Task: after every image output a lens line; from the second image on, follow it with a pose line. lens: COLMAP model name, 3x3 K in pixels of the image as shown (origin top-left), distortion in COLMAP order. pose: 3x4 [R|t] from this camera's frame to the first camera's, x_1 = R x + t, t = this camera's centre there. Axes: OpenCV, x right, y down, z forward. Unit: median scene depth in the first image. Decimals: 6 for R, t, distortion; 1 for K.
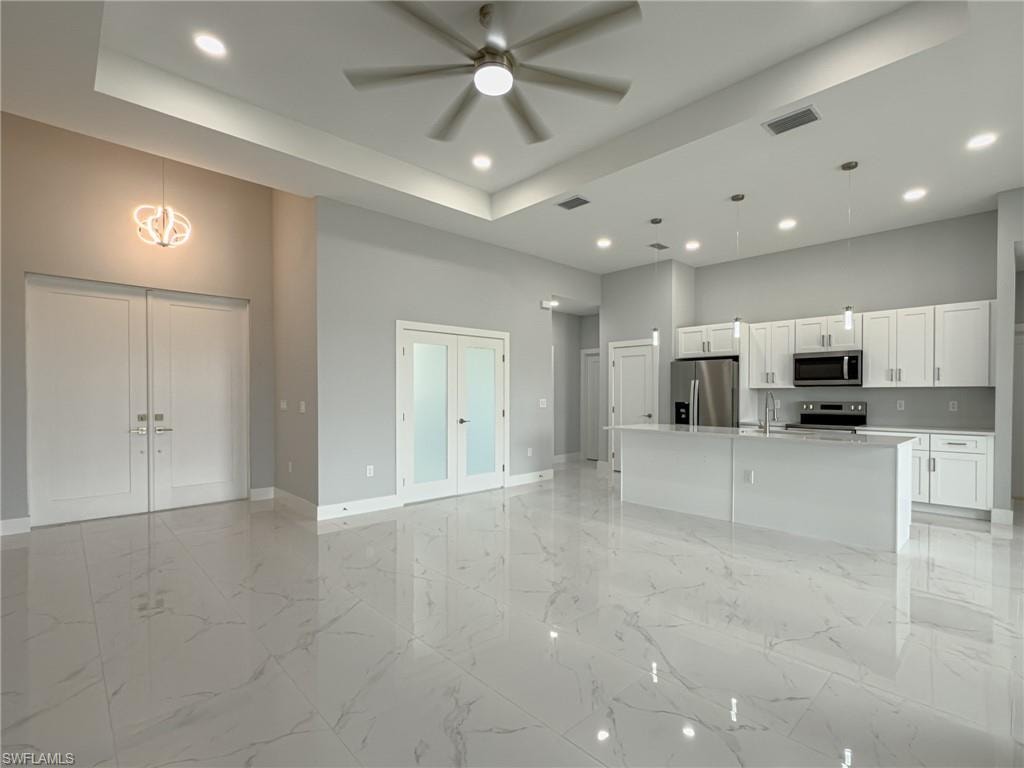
lens RADIAL K [[492.7, 0, 530.2], [0, 492.7, 402.8], [0, 0, 1]] dist [-0.005047, 0.000128]
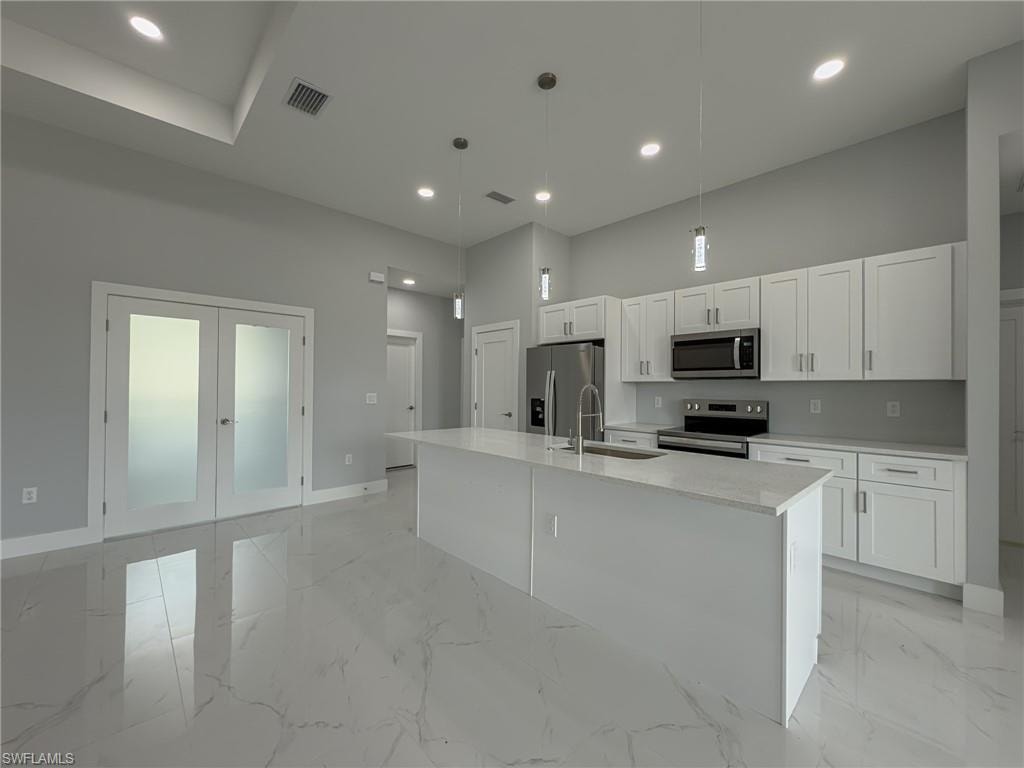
lens RADIAL K [[410.8, 0, 512.0], [0, 410.8, 387.1], [0, 0, 1]] dist [-0.001735, -0.000411]
pose [[0.999693, 0.008233, -0.023390, 0.329285], [-0.008704, 0.999760, -0.020080, -0.007083], [0.023219, 0.020277, 0.999525, 0.397795]]
